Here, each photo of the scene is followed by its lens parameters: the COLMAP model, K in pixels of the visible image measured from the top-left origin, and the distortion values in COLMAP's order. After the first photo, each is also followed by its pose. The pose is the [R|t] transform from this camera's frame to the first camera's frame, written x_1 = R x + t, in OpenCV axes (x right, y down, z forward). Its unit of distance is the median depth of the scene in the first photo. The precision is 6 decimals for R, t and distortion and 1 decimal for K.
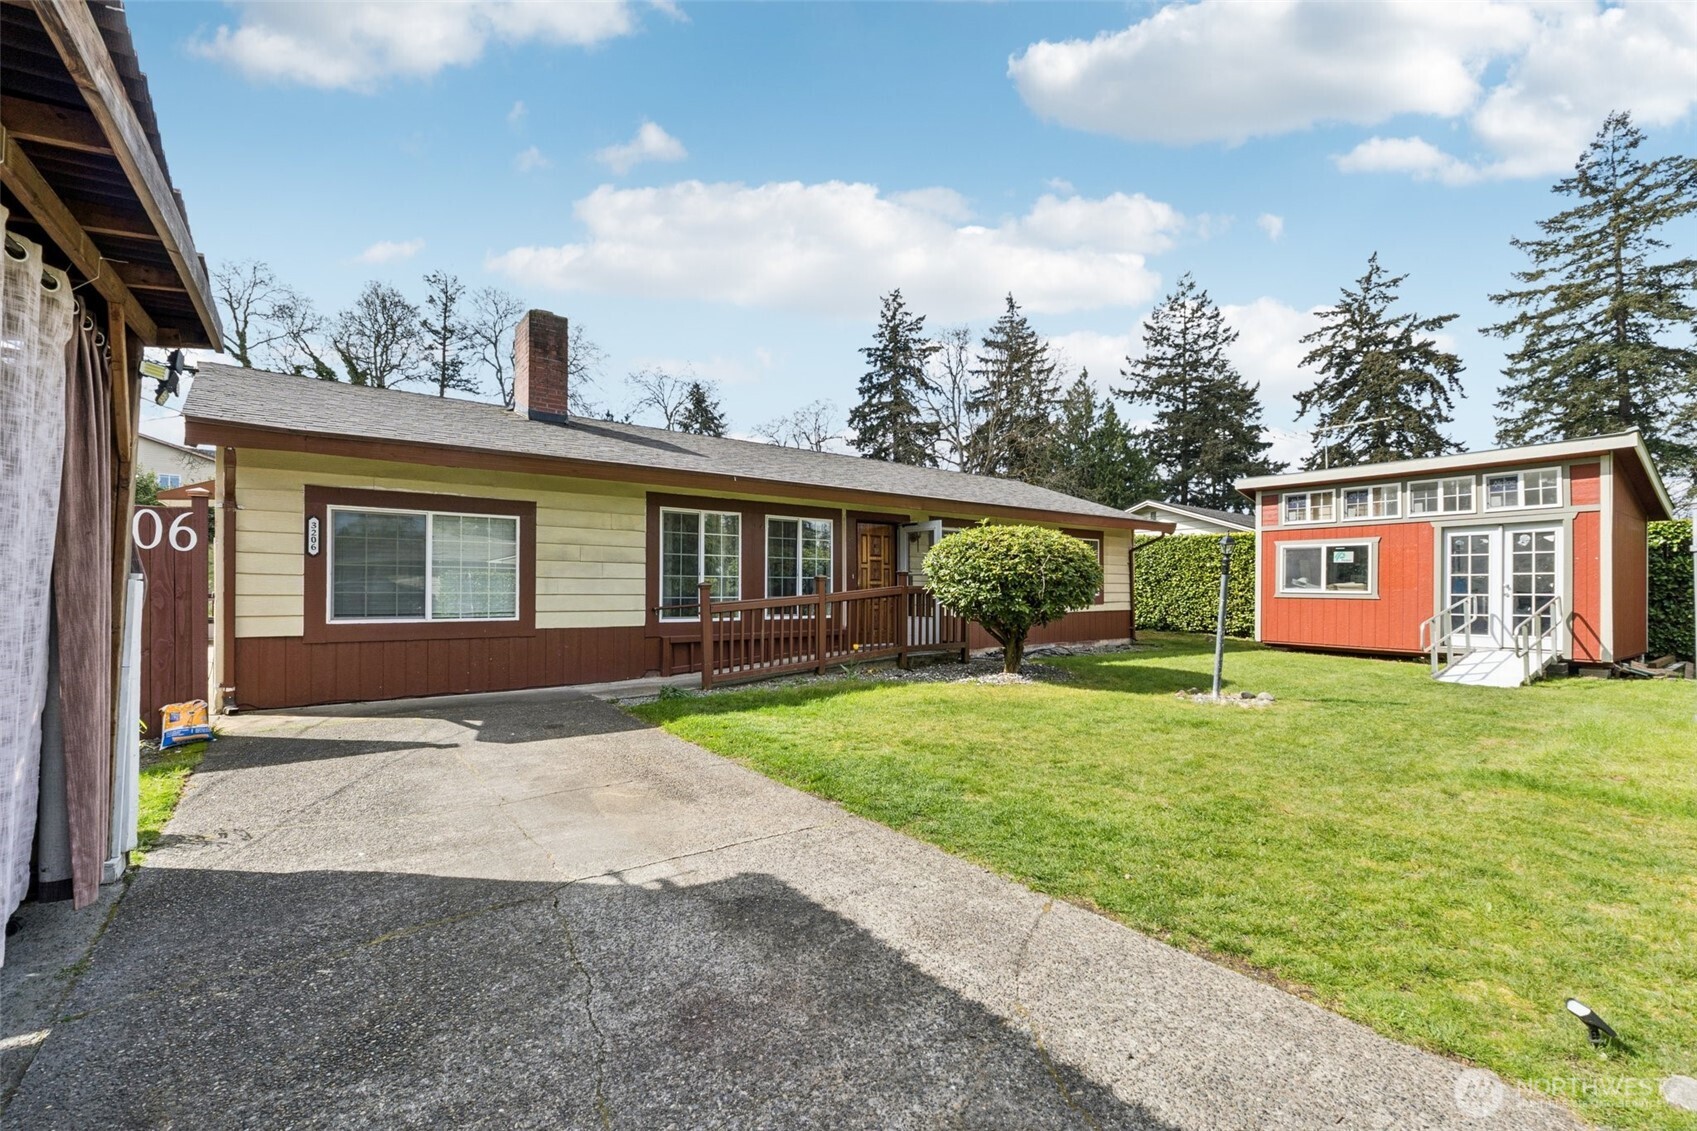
lens RADIAL K [[709.8, 0, 856.9], [0, 709.8, 581.4], [0, 0, 1]] dist [-0.006562, -0.001303]
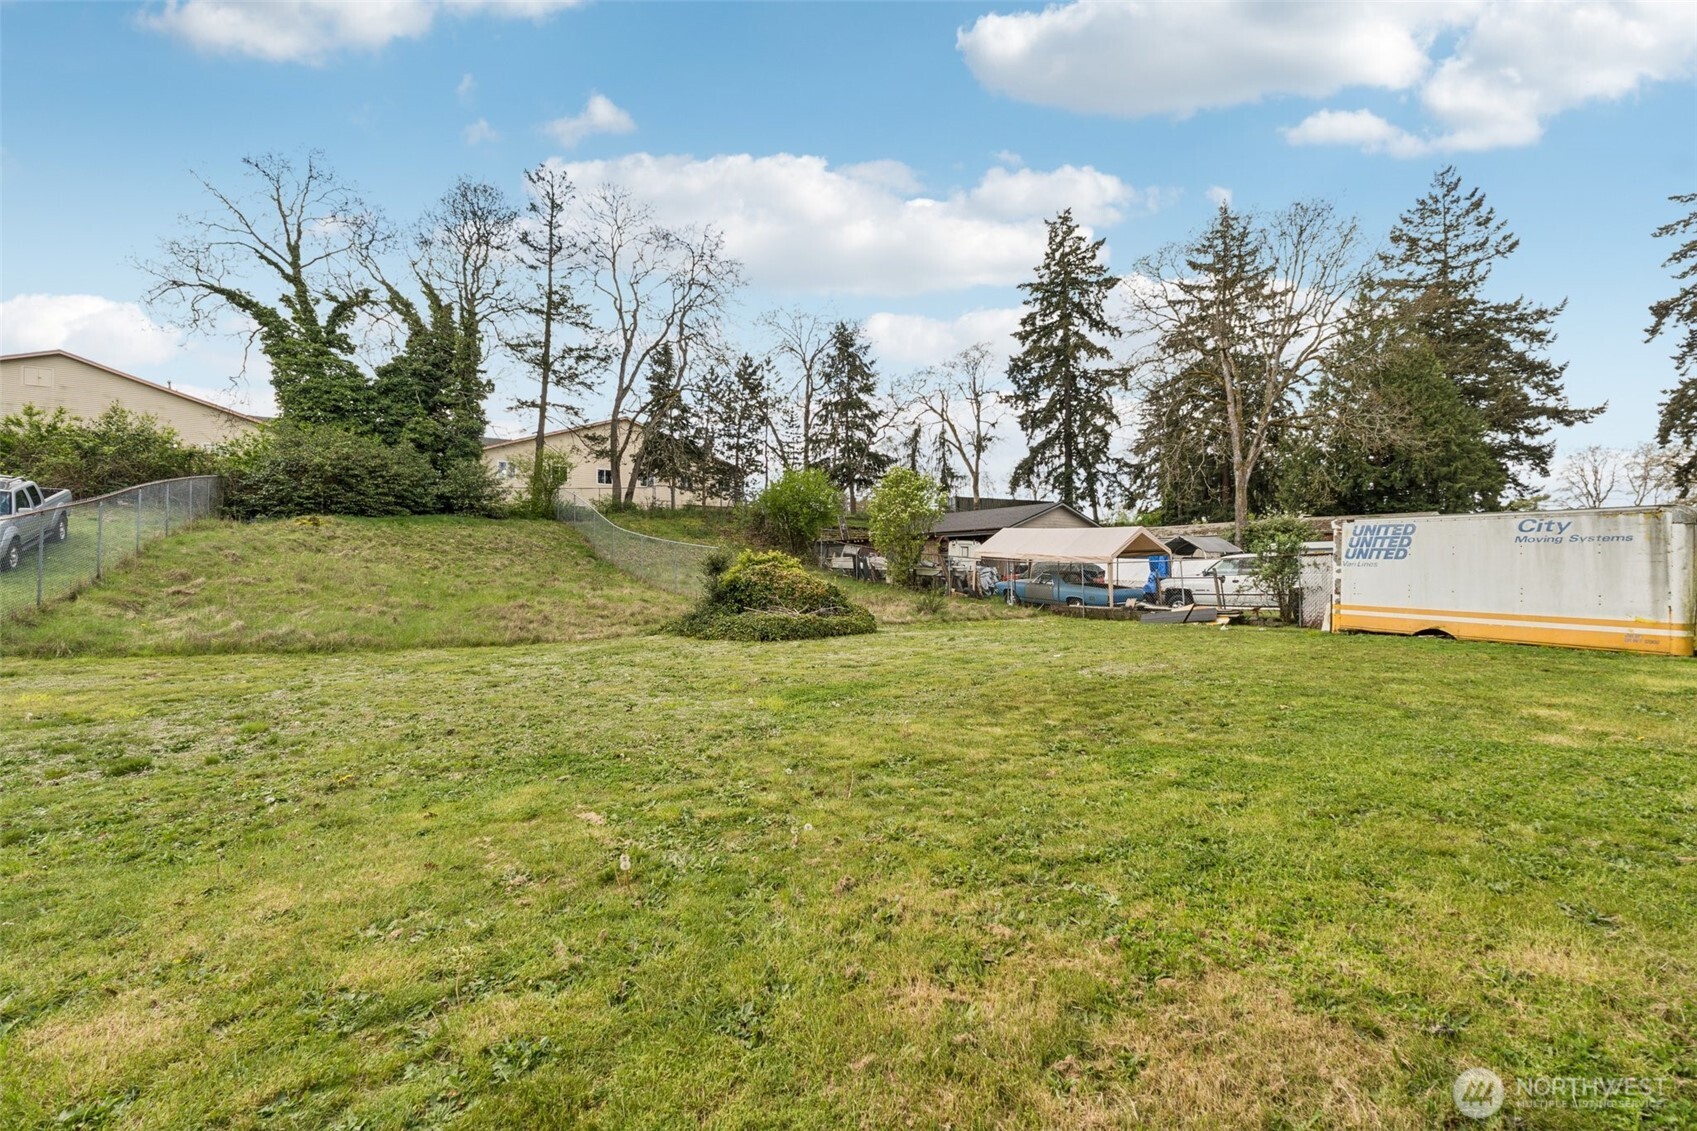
lens RADIAL K [[709.8, 0, 865.5], [0, 709.8, 559.4], [0, 0, 1]] dist [-0.006562, -0.001303]
pose [[0.997975, -0.016201, -0.061509, -0.162620], [0.015384, 0.999787, -0.013732, 0.000875], [0.061719, 0.012758, 0.998012, 0.211387]]
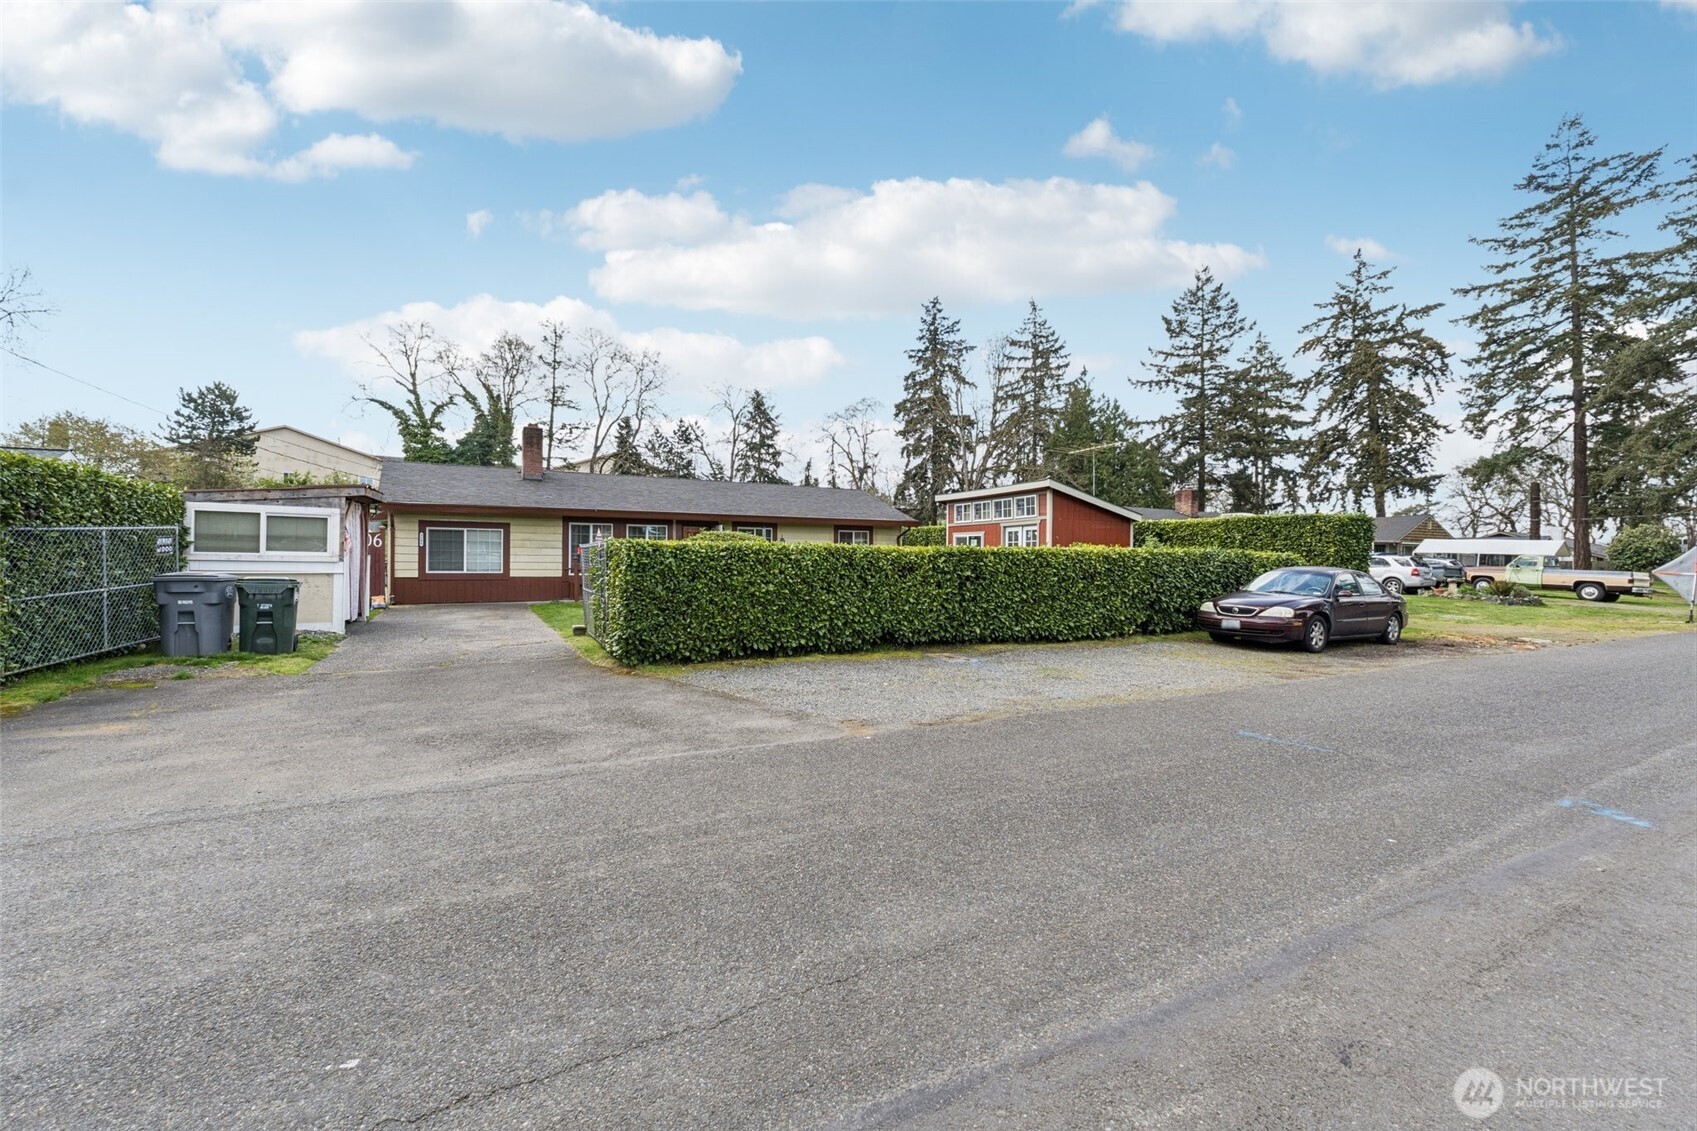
lens RADIAL K [[709.8, 0, 870.7], [0, 709.8, 556.6], [0, 0, 1]] dist [-0.006562, -0.001303]
pose [[0.988533, 0.000631, -0.151003, 0.153185], [-0.000418, 0.999999, 0.001437, -0.000603], [0.151004, -0.001358, 0.988532, -0.161643]]
